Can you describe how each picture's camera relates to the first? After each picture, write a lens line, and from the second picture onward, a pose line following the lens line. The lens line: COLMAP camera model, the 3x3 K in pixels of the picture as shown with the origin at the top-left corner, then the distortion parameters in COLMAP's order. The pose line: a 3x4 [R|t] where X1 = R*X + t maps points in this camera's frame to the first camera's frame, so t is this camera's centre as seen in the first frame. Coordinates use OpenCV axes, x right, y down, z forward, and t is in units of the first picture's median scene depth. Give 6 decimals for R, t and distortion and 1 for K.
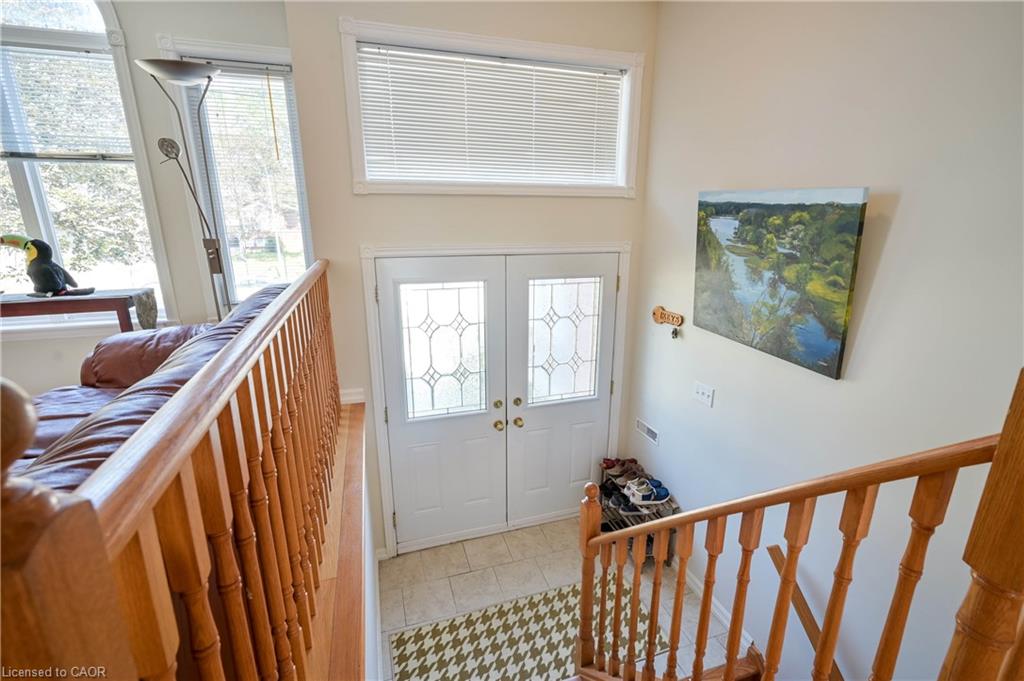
lens RADIAL K [[449.1, 0, 517.2], [0, 449.1, 341.2], [0, 0, 1]] dist [-0.000130, -0.000122]
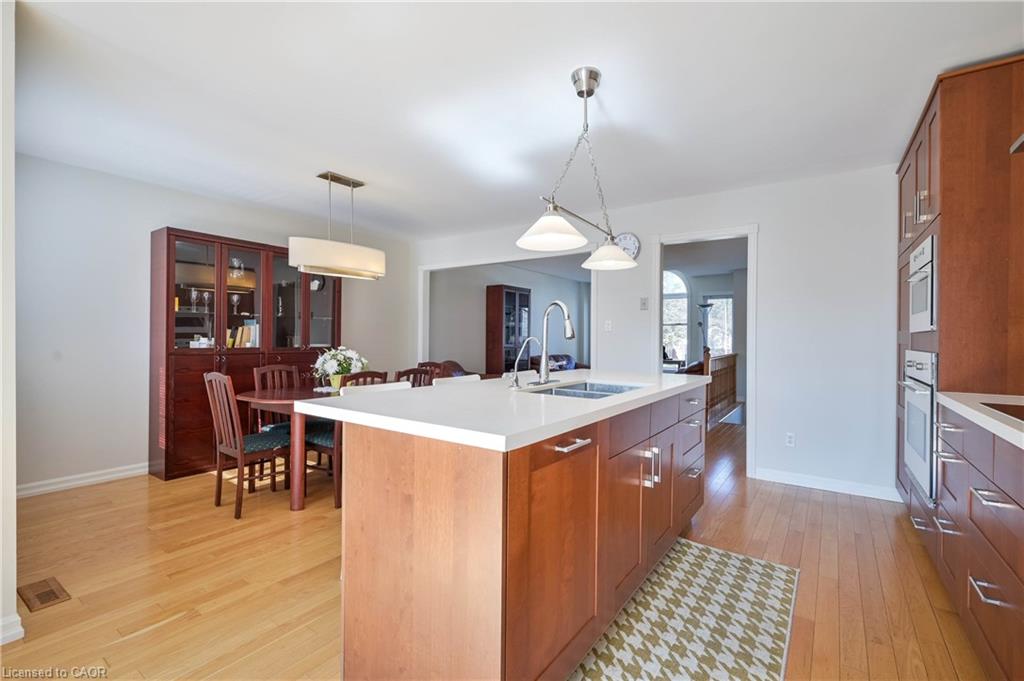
lens RADIAL K [[455.6, 0, 512.0], [0, 455.6, 340.5], [0, 0, 1]] dist [0.001421, -0.000143]
pose [[0.603748, 0.008193, -0.797133, 1.164188], [-0.217334, 0.963760, -0.154703, 0.564134], [0.766977, 0.266645, 0.583649, -2.091597]]
